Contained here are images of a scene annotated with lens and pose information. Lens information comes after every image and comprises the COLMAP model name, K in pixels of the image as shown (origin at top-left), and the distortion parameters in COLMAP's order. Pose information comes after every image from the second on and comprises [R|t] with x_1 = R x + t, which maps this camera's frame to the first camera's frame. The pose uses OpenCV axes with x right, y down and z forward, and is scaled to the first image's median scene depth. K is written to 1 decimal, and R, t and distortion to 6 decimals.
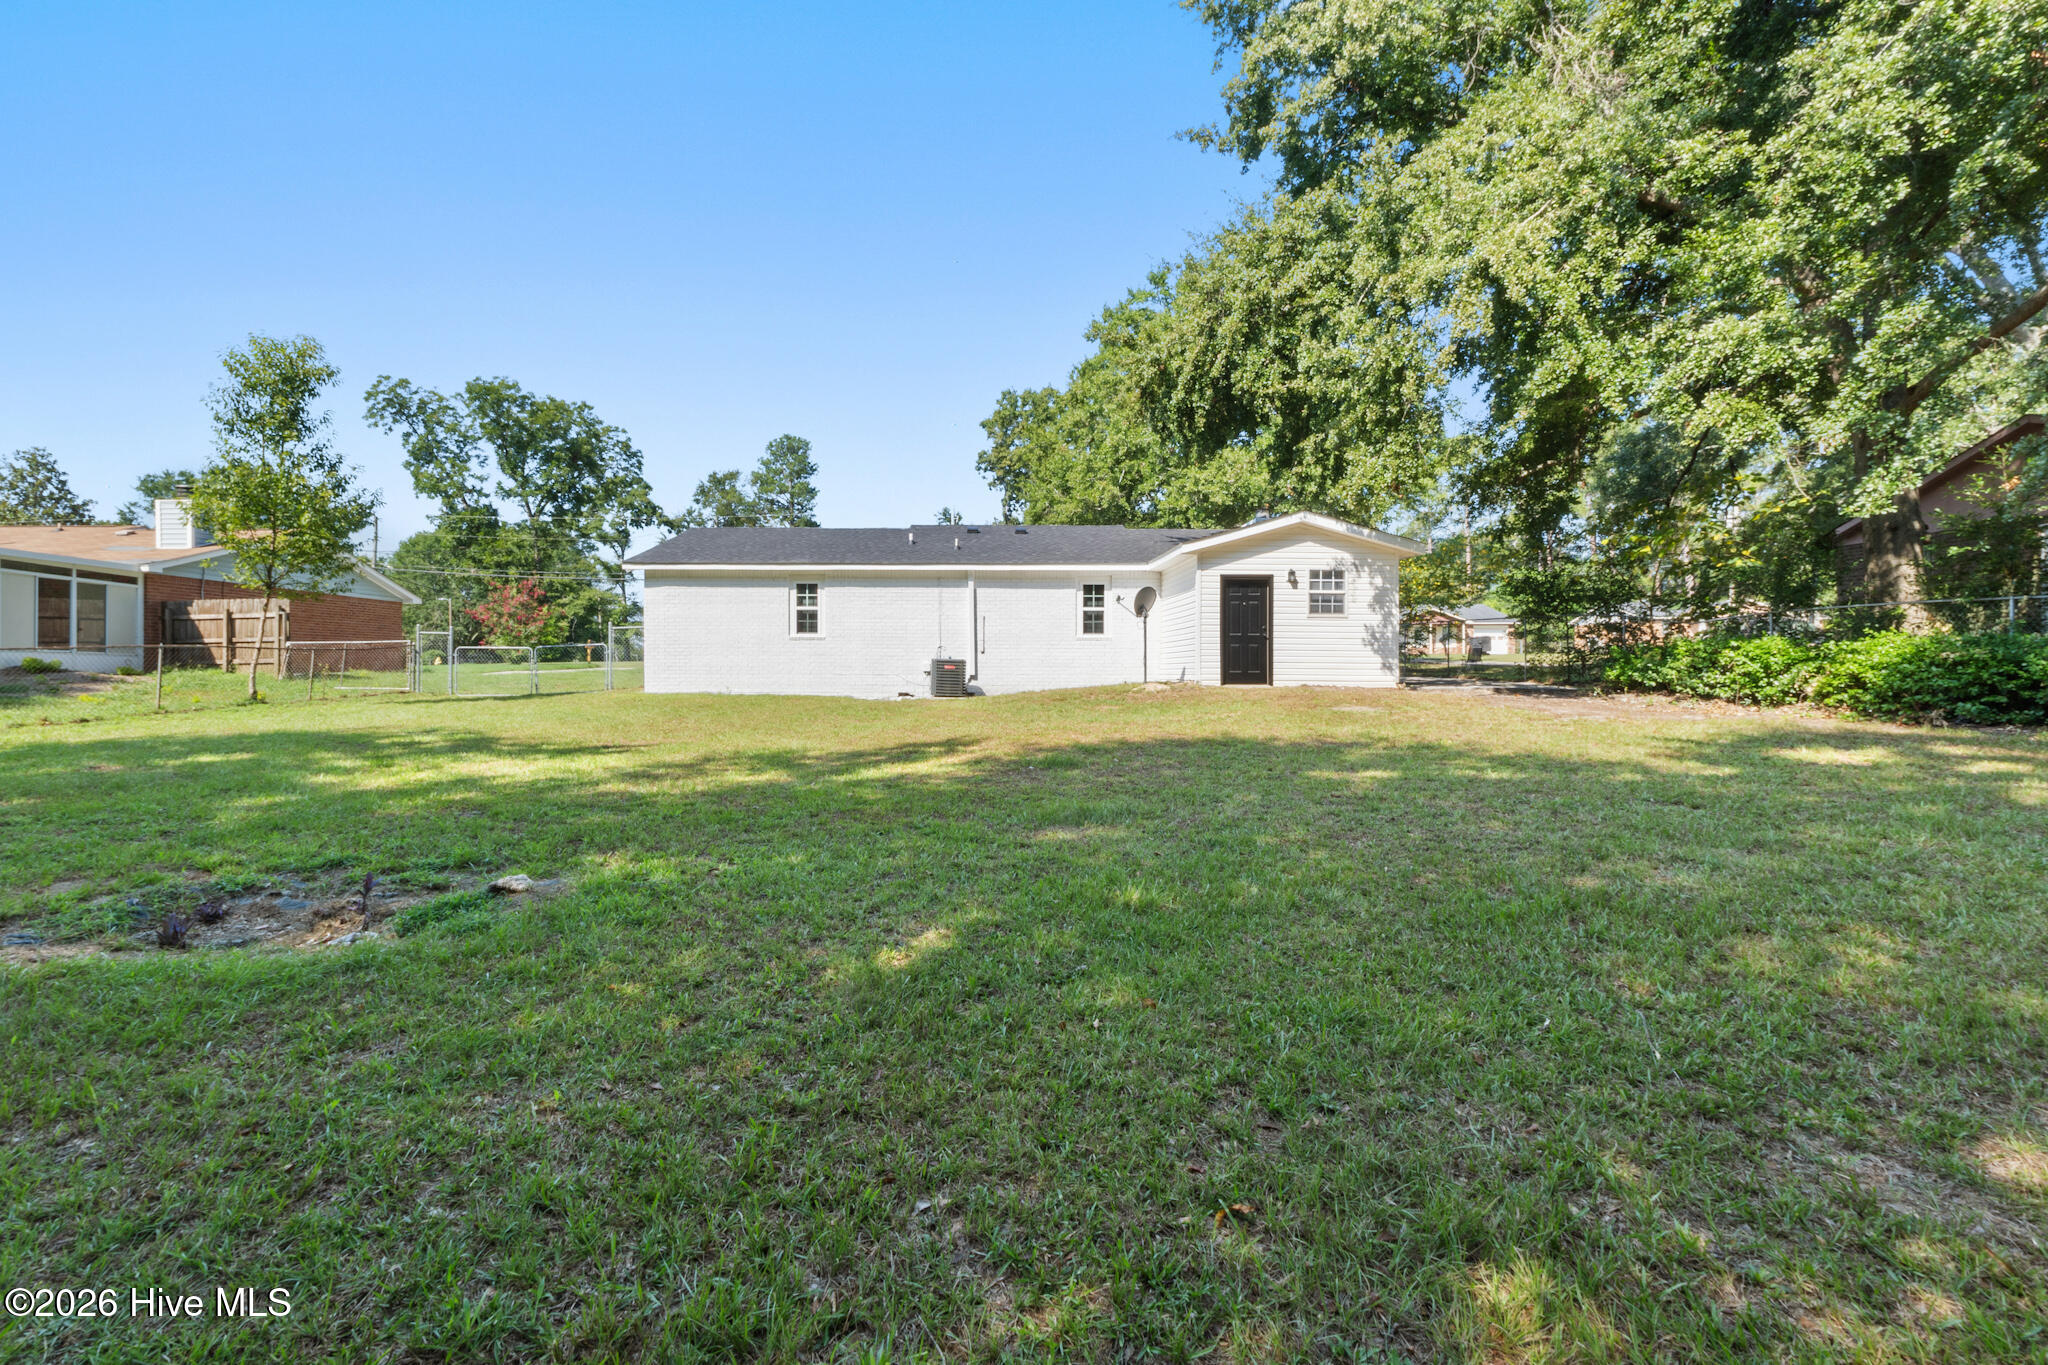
lens RADIAL K [[850.1, 0, 1024.0], [0, 850.1, 682.5], [0, 0, 1]] dist [-0.003111, -0.000367]
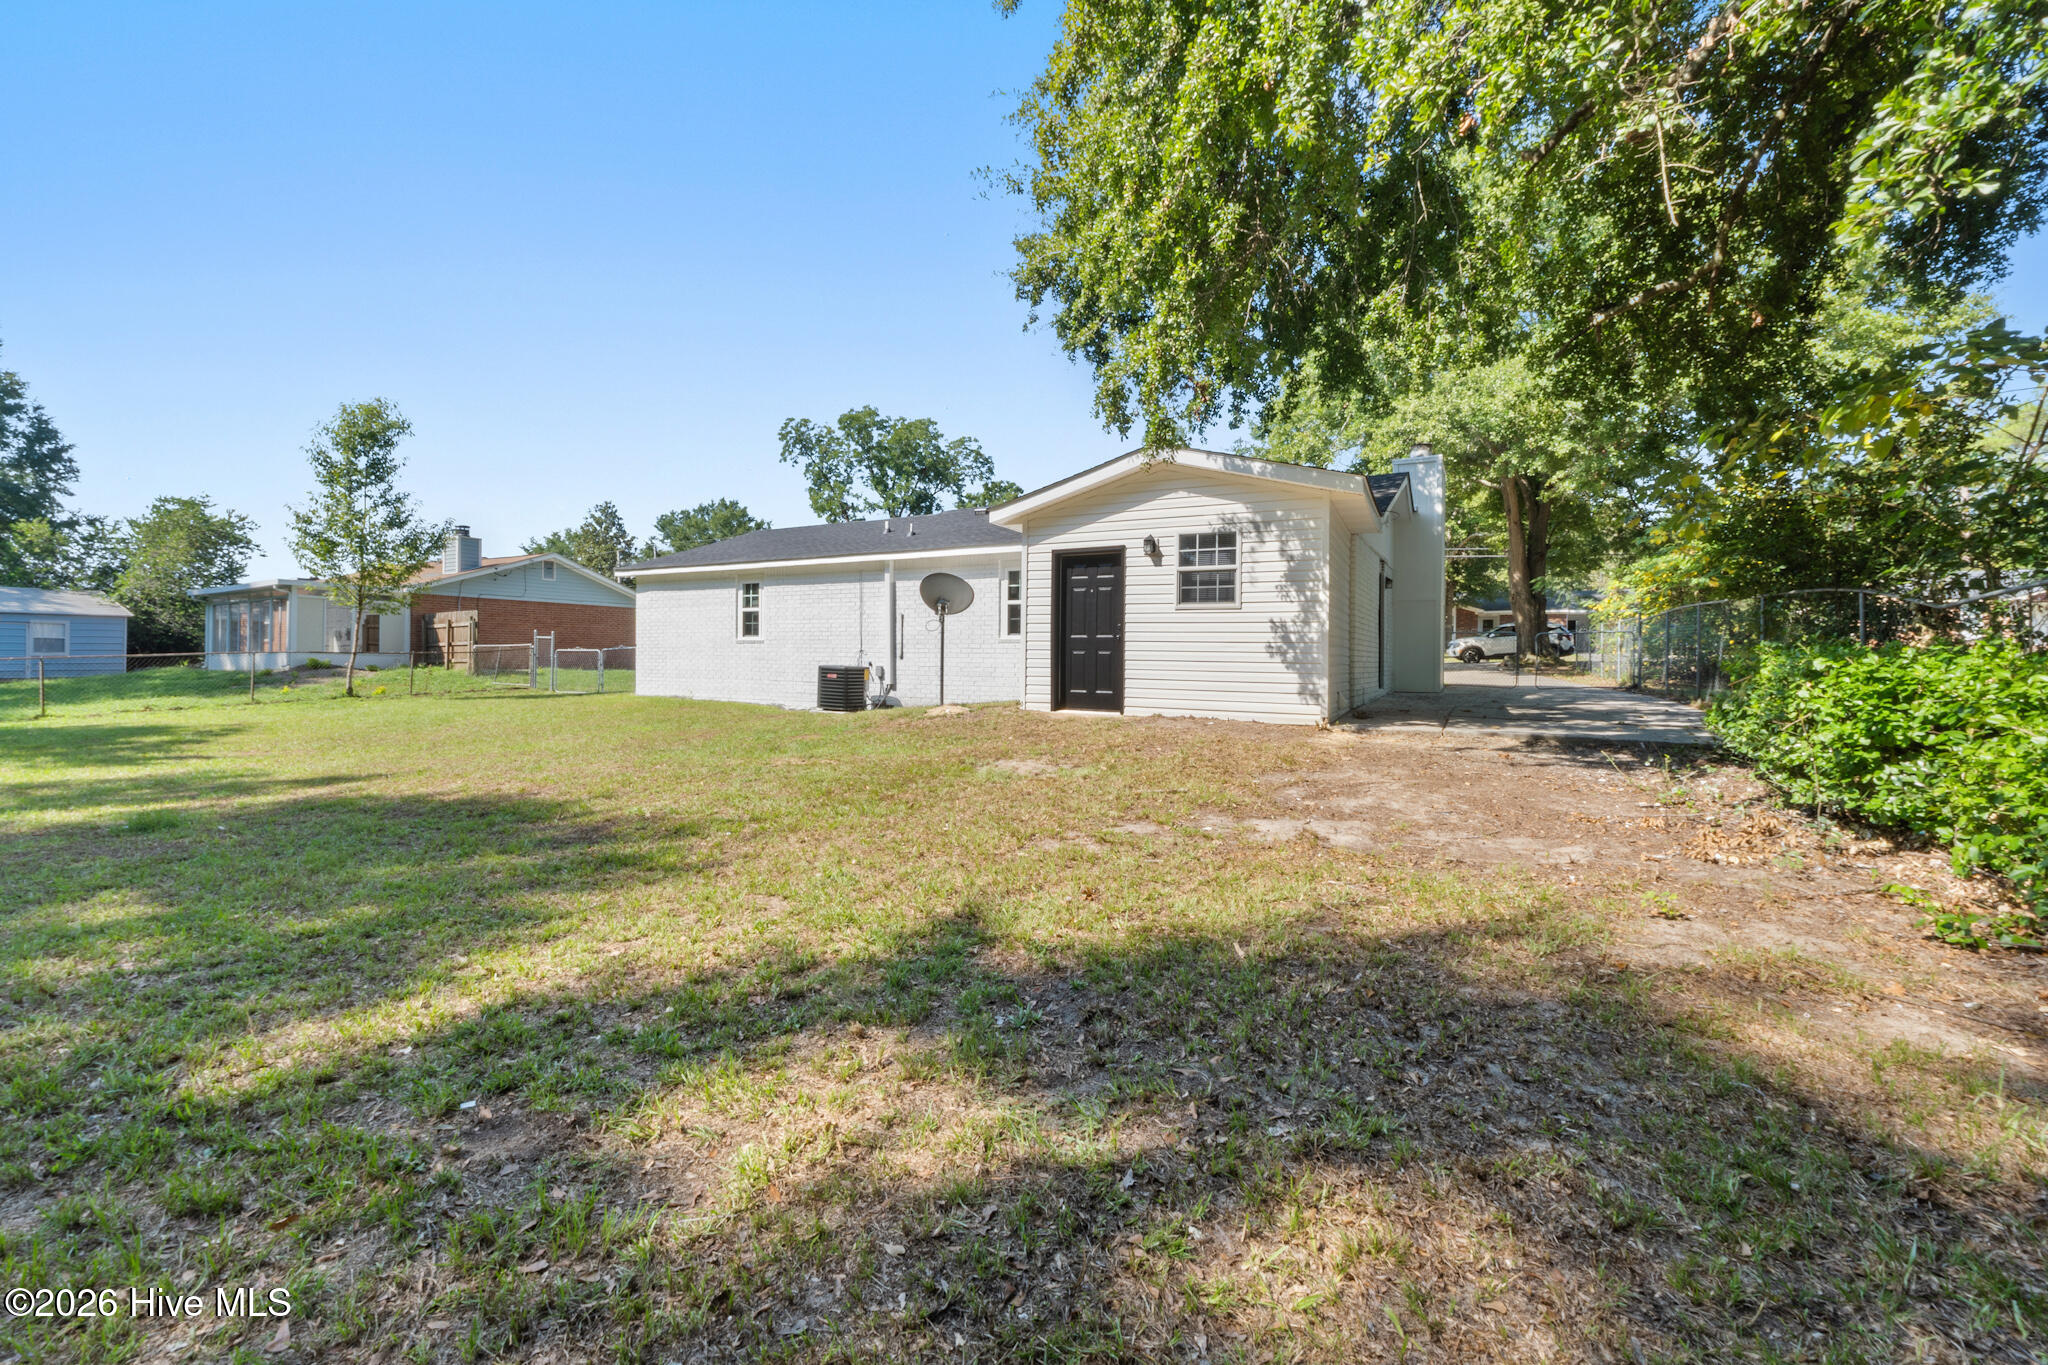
lens RADIAL K [[862.7, 0, 1024.0], [0, 862.7, 682.5], [0, 0, 1]] dist [-0.000499, -0.000049]
pose [[0.859929, 0.021751, -0.509950, 0.563561], [-0.016930, 0.999757, 0.014093, -0.028896], [0.510132, -0.003485, 0.860089, 0.382282]]
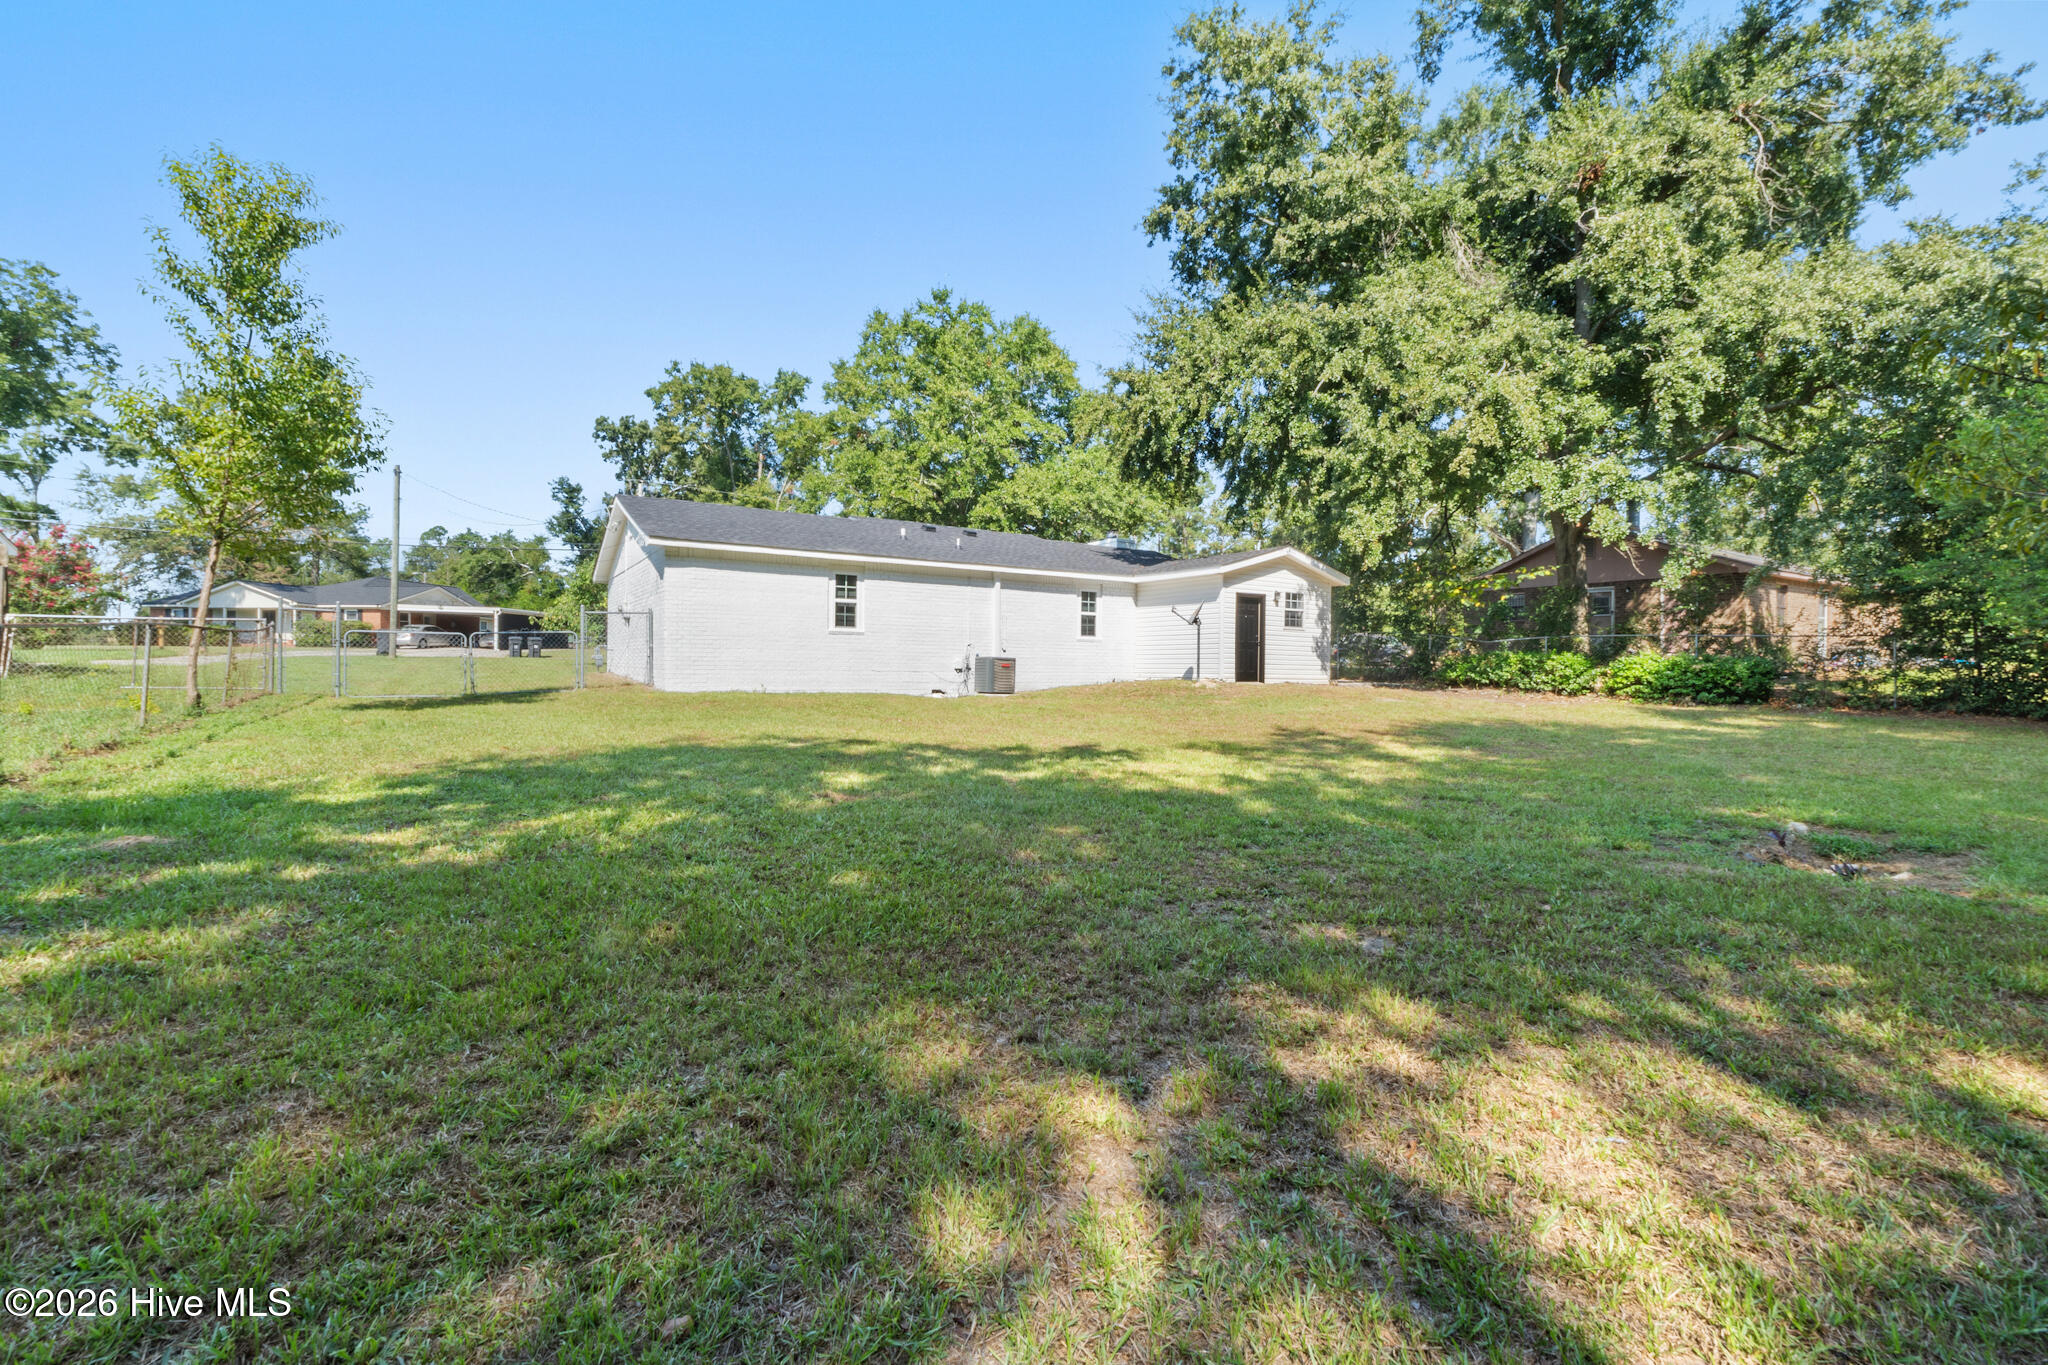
lens RADIAL K [[823.6, 0, 1021.9], [0, 823.6, 657.9], [0, 0, 1]] dist [-0.000913, -0.000034]
pose [[0.862796, 0.012153, 0.505406, -0.627334], [-0.003251, 0.999824, -0.018493, -0.009082], [-0.505542, 0.014312, 0.862683, 0.131305]]
